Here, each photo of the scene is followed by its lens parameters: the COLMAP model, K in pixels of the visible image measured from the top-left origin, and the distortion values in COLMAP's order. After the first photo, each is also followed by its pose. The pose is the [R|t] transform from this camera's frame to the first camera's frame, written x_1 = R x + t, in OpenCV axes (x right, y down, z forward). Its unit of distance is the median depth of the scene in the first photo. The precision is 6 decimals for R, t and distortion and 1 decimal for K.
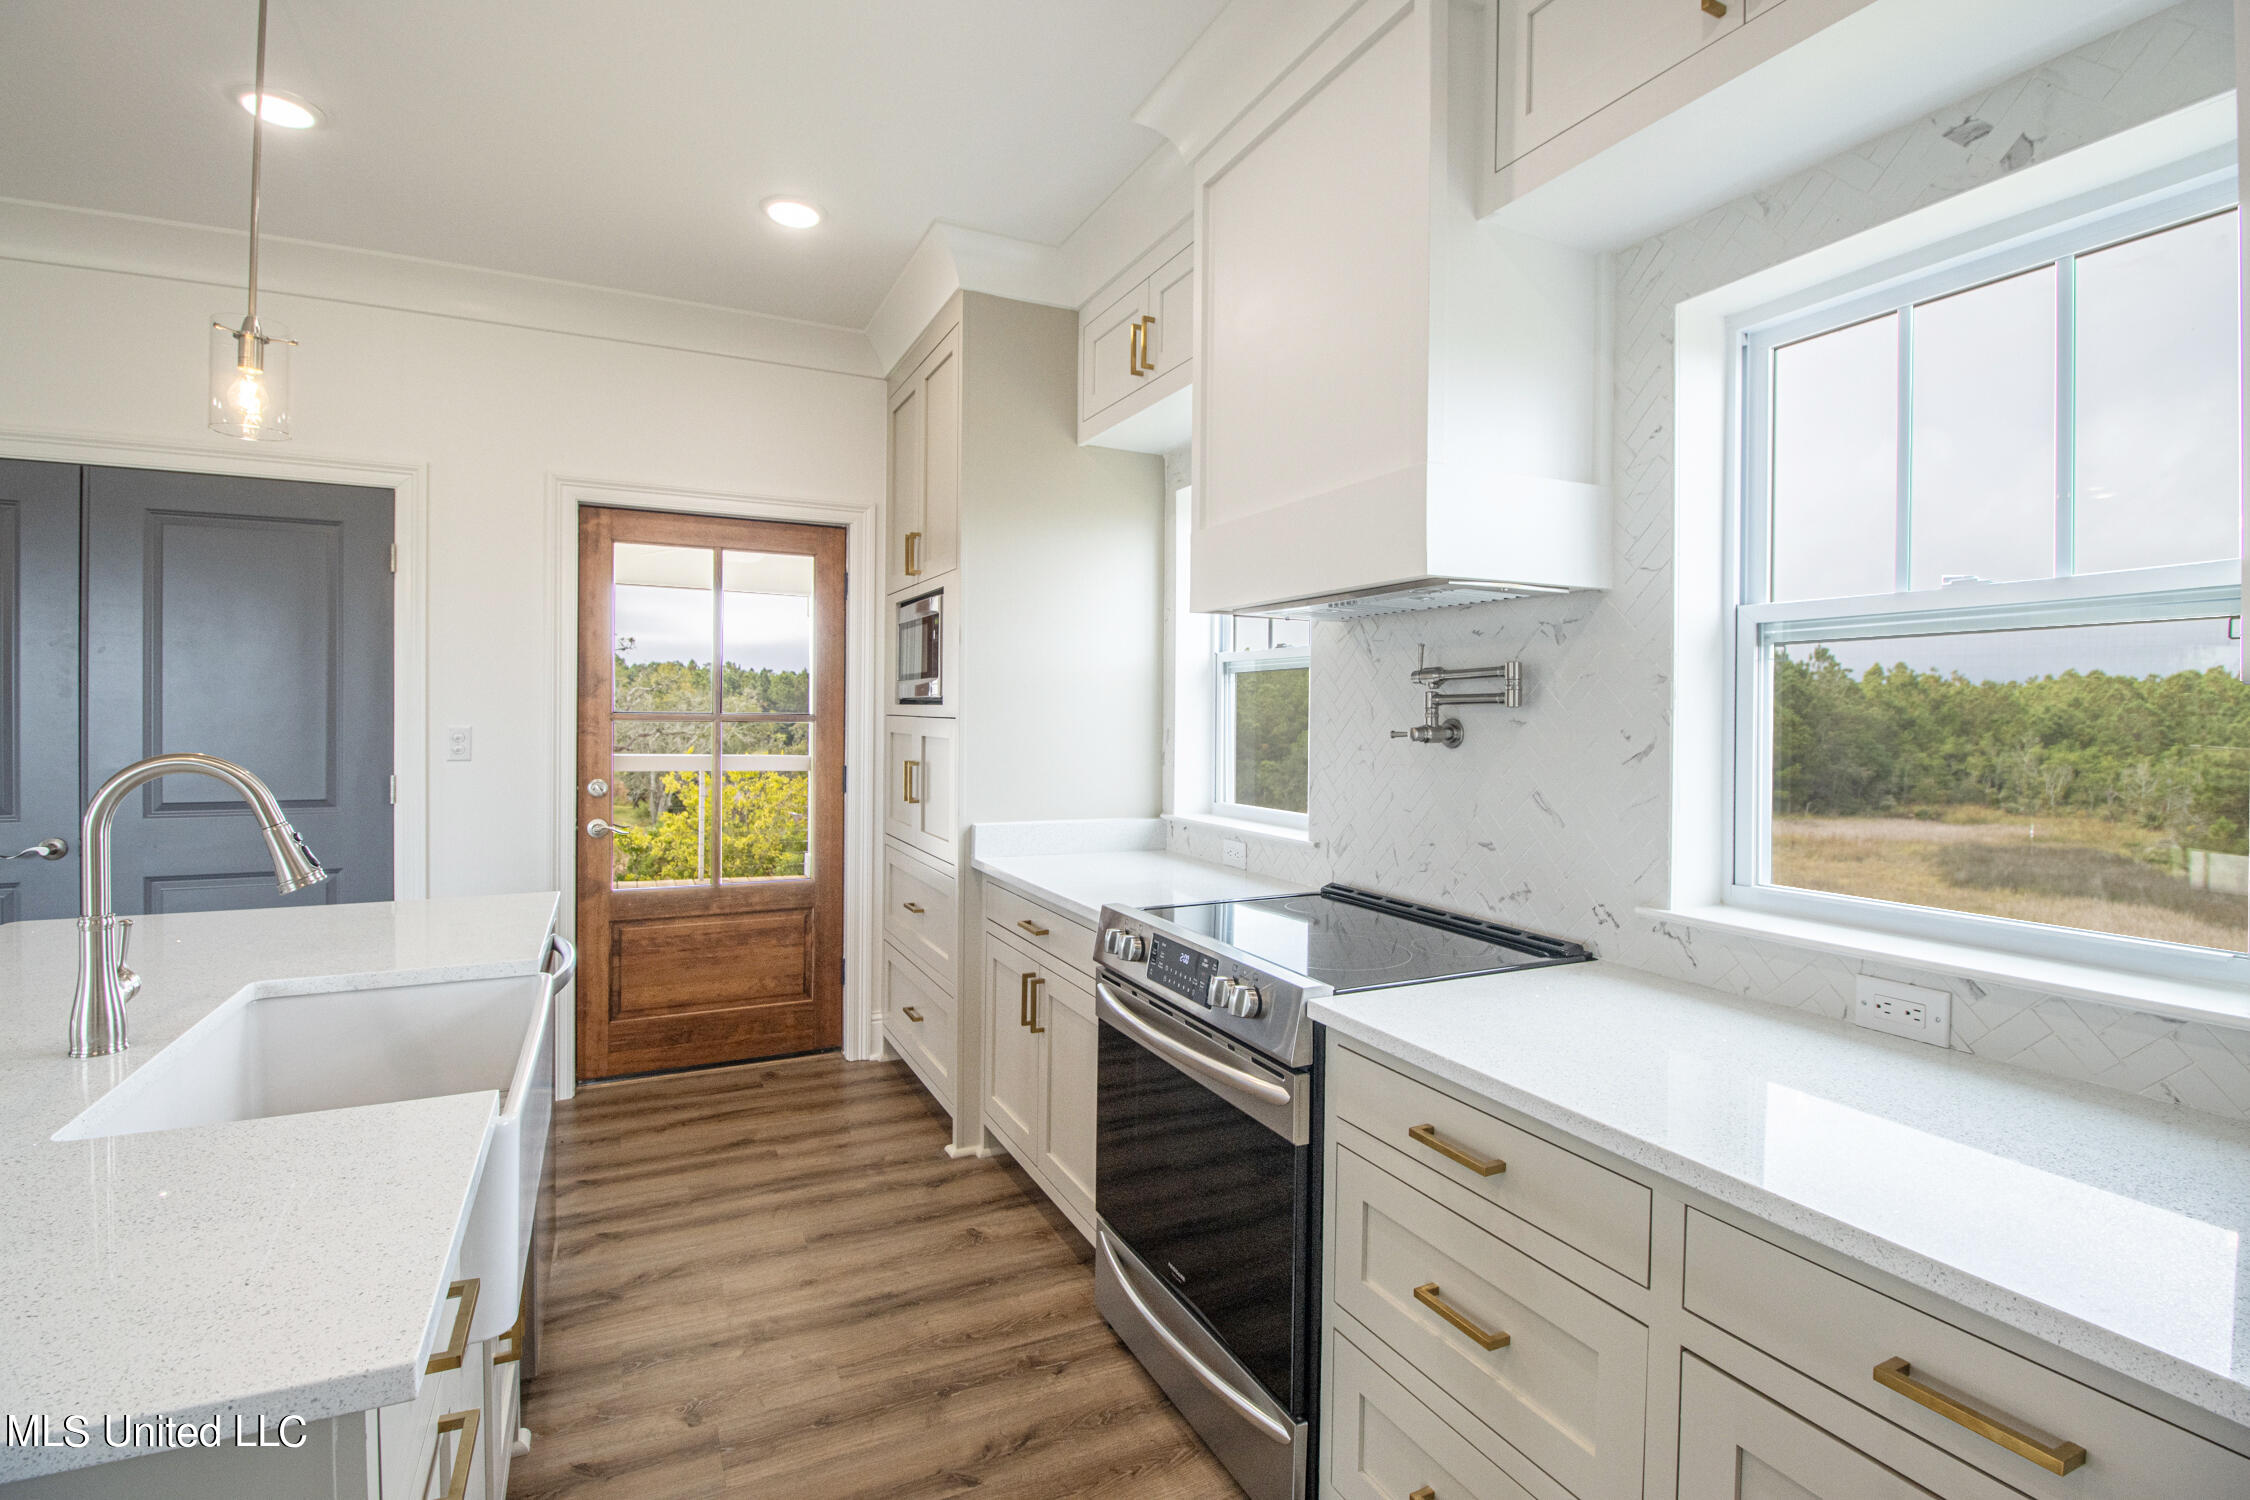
lens RADIAL K [[1053.6, 0, 1138.5], [0, 1053.6, 728.1], [0, 0, 1]] dist [-0.000552, -0.009850]
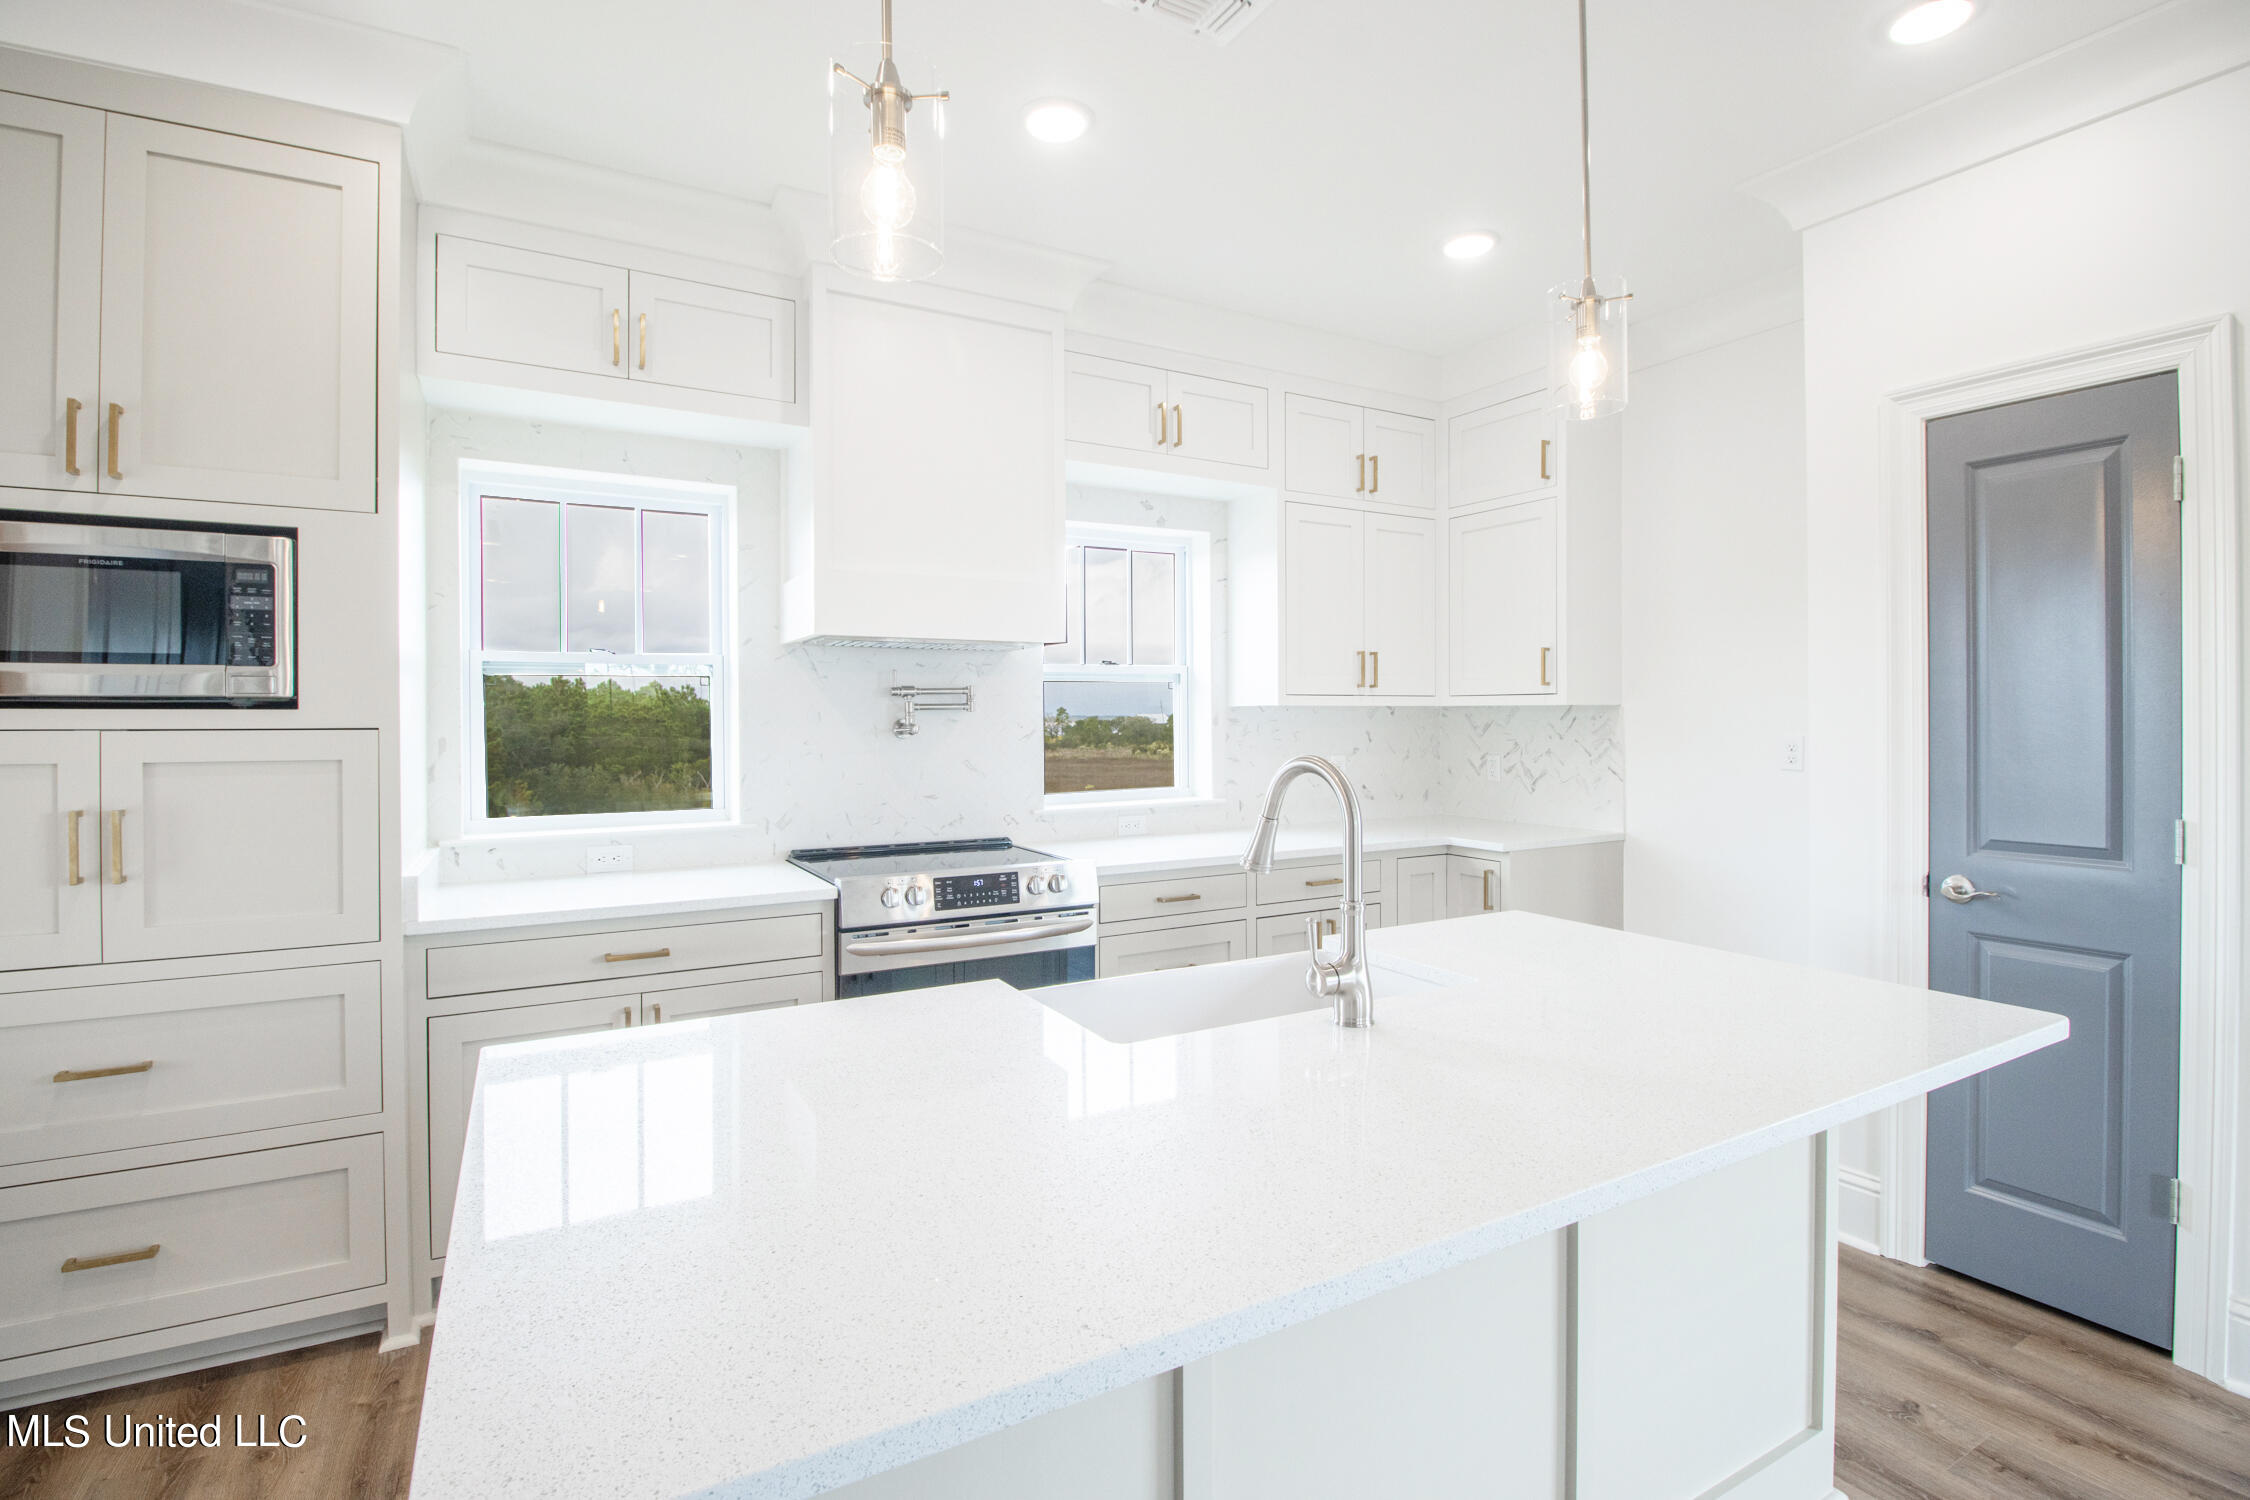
lens RADIAL K [[1053.6, 0, 1111.6], [0, 1053.6, 726.4], [0, 0, 1]] dist [-0.000552, -0.009850]
pose [[-0.050389, -0.016298, 0.998597, -1.373432], [0.019700, 0.999656, 0.017309, -0.020426], [-0.998535, 0.020545, -0.050051, 0.844334]]
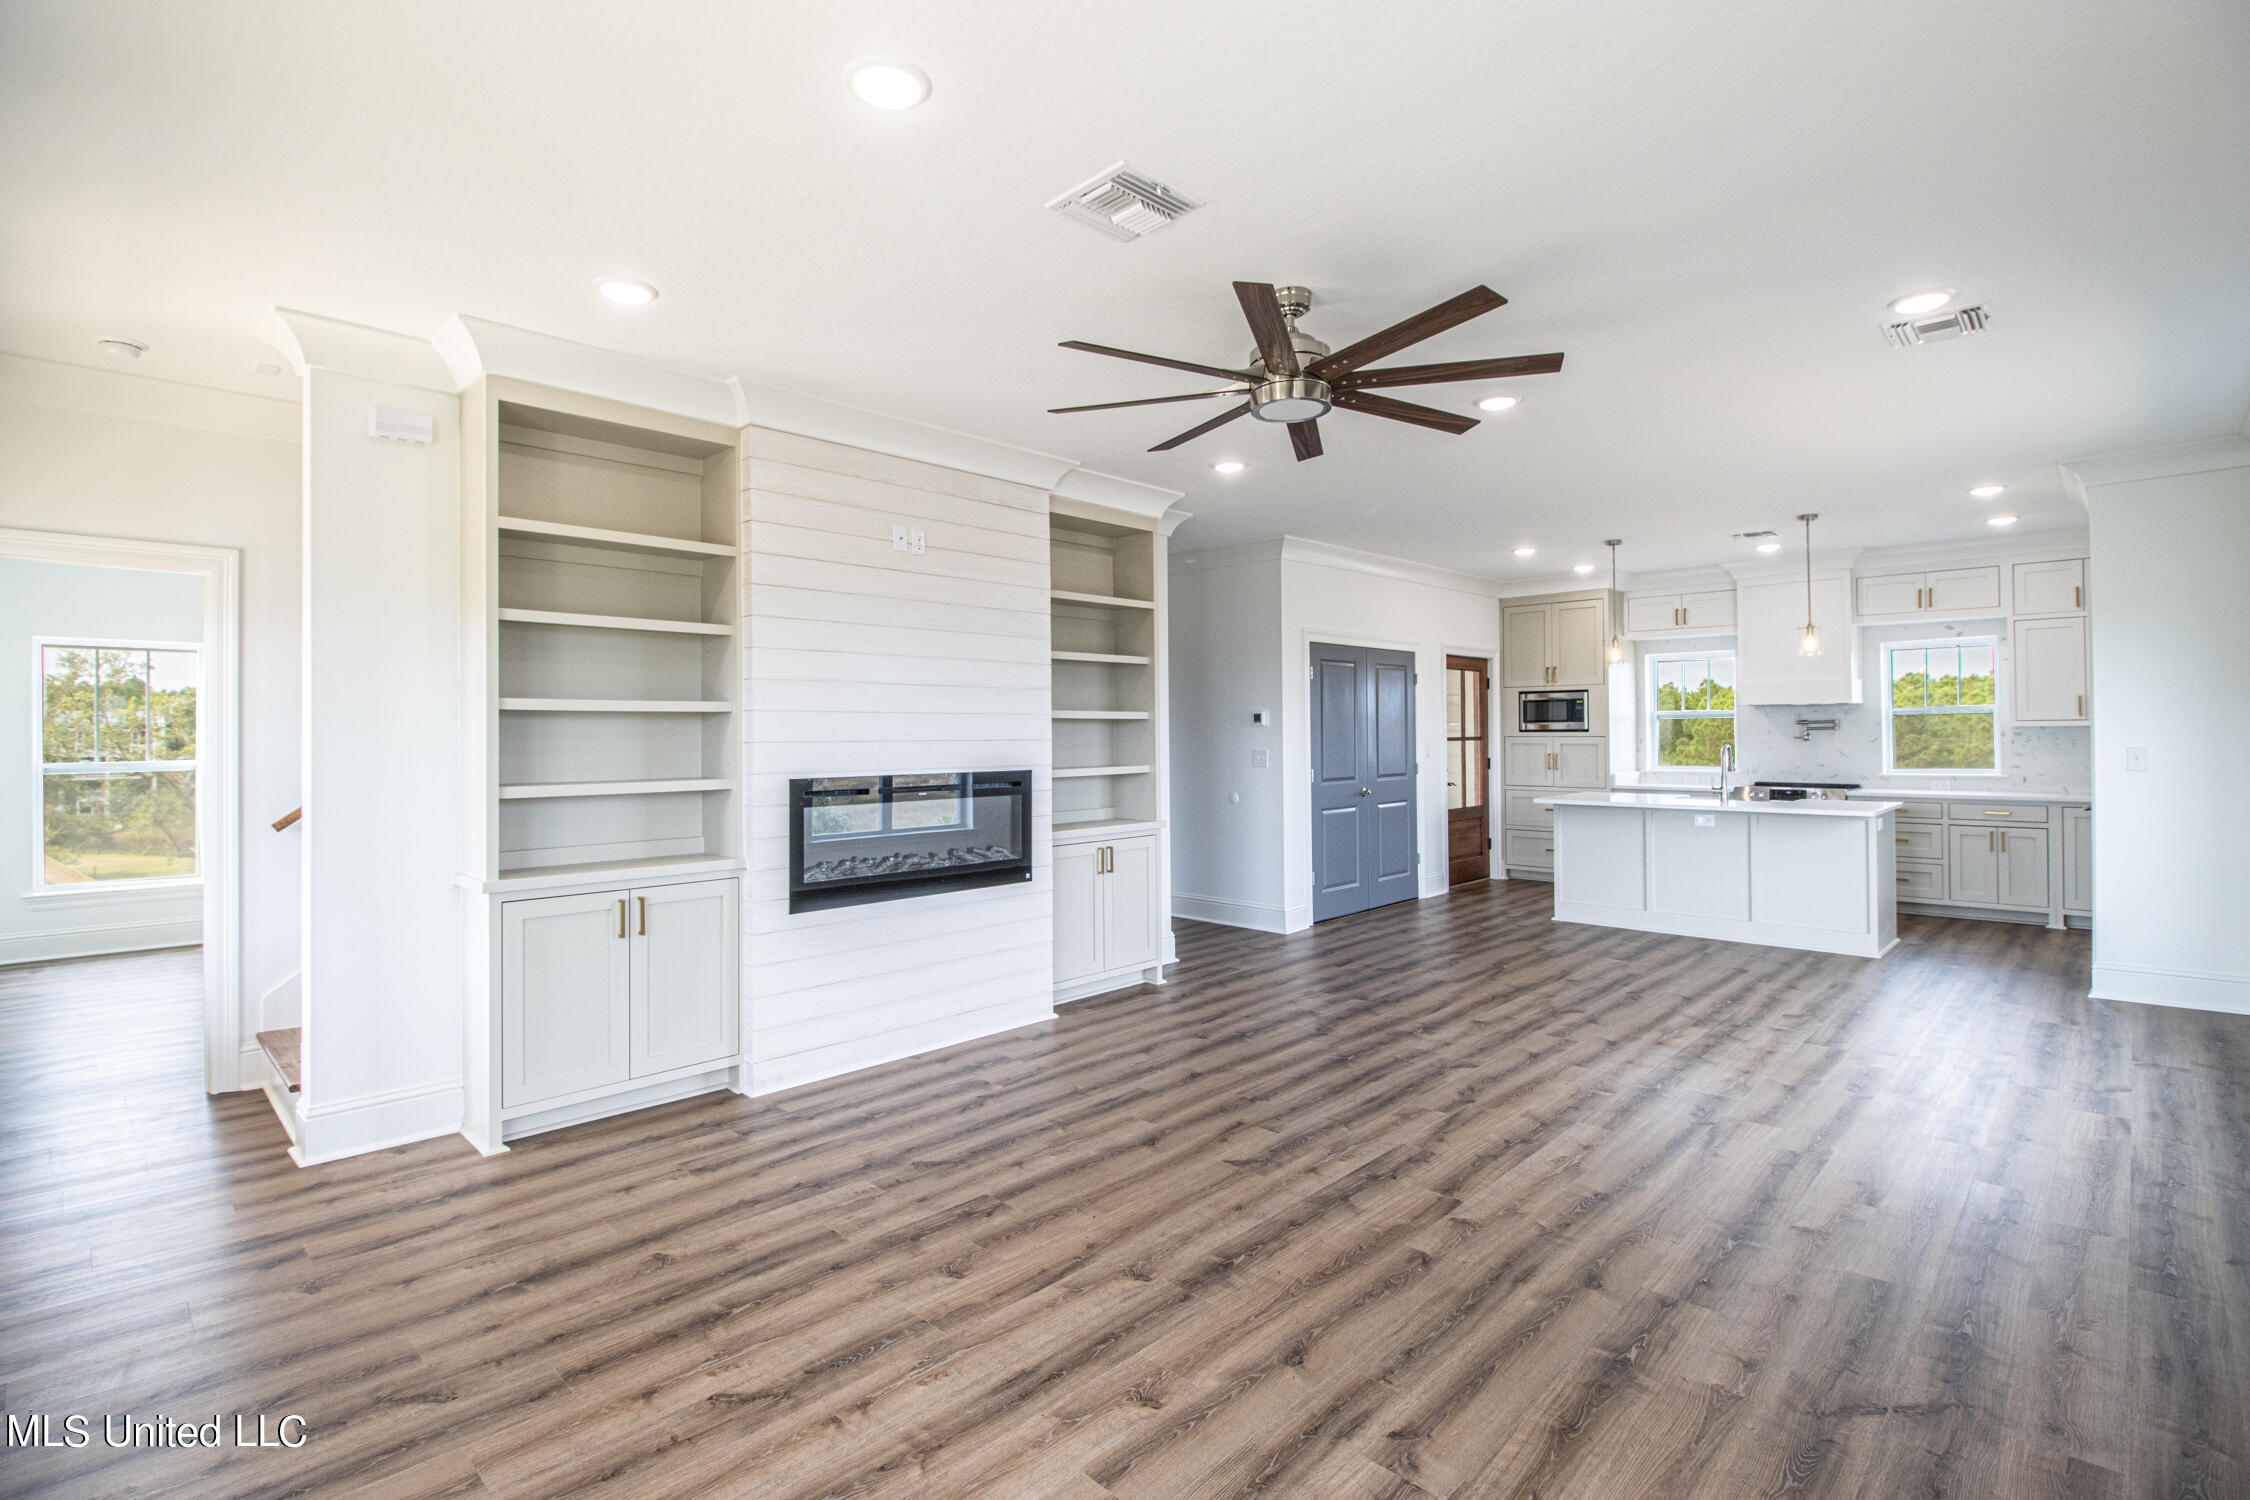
lens RADIAL K [[1053.6, 0, 1137.9], [0, 1053.6, 739.2], [0, 0, 1]] dist [-0.000552, -0.009850]
pose [[0.941451, -0.022138, 0.336423, -3.581990], [0.024779, 0.999687, -0.003560, -0.036242], [-0.336239, 0.011688, 0.941704, -1.949742]]
